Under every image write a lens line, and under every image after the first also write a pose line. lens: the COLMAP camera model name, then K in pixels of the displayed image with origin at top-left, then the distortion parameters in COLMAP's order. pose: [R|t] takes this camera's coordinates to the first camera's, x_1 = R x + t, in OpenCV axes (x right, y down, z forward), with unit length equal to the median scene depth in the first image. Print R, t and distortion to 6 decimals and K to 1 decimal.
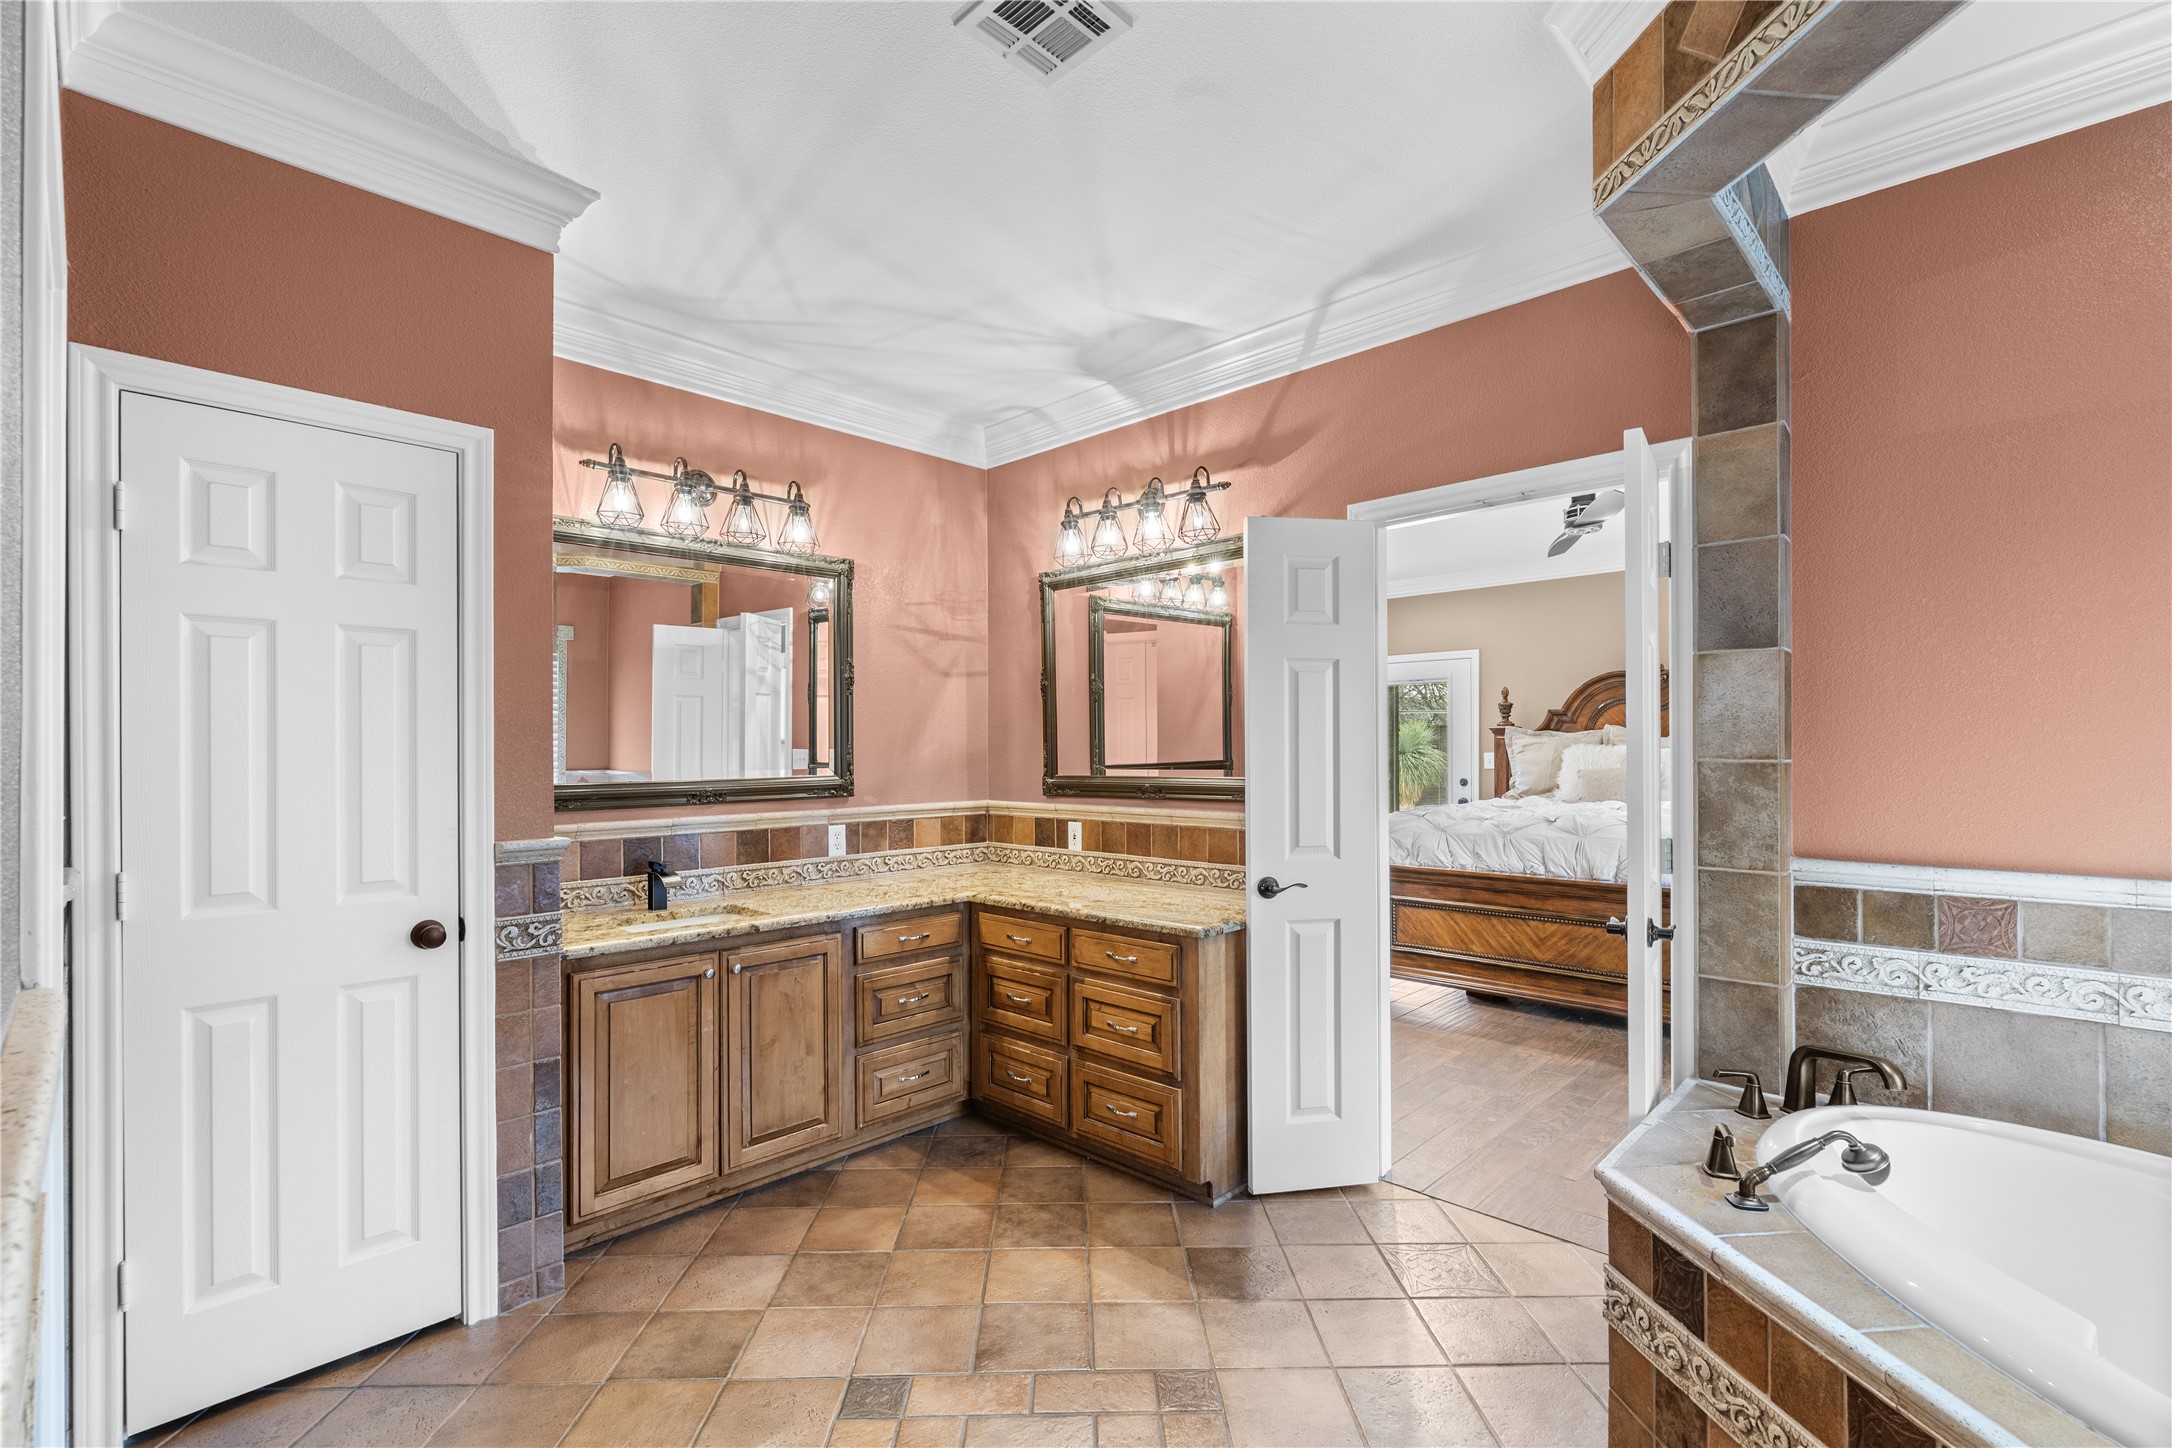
lens RADIAL K [[958.2, 0, 1082.4], [0, 958.2, 751.9], [0, 0, 1]] dist [-0.005370, 0.000418]
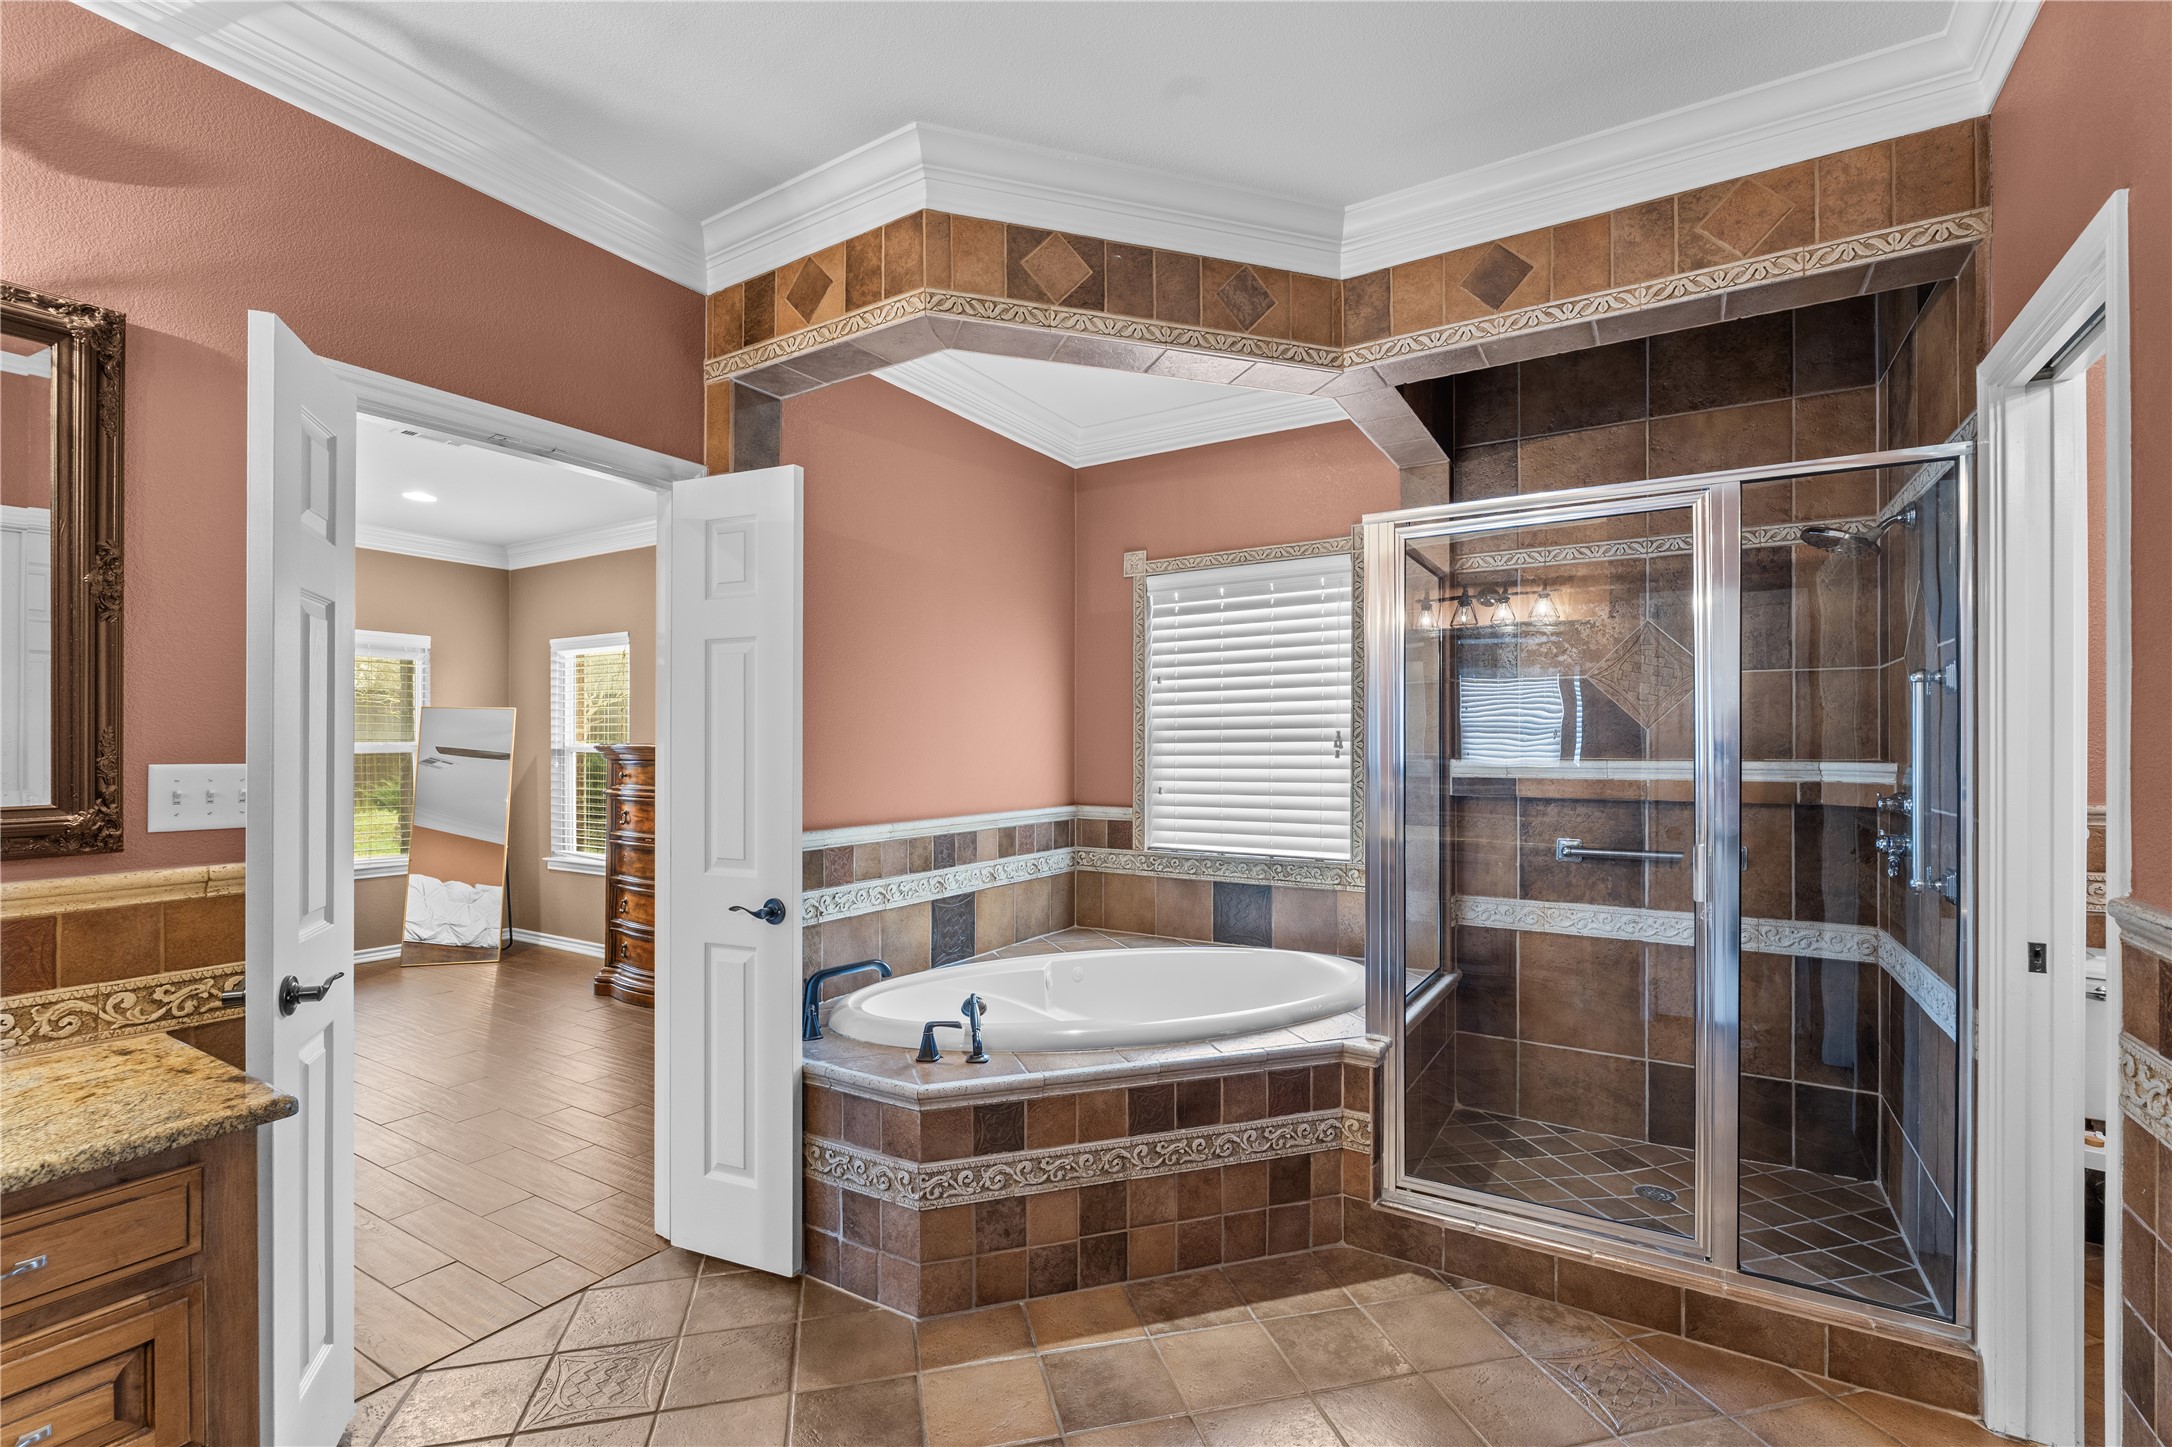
lens RADIAL K [[958.2, 0, 1092.1], [0, 958.2, 743.2], [0, 0, 1]] dist [-0.005370, 0.000418]
pose [[-0.222993, 0.010853, 0.974760, -0.244143], [0.003411, 0.999941, -0.010353, 0.002604], [-0.974814, 0.001016, -0.223017, 0.365402]]
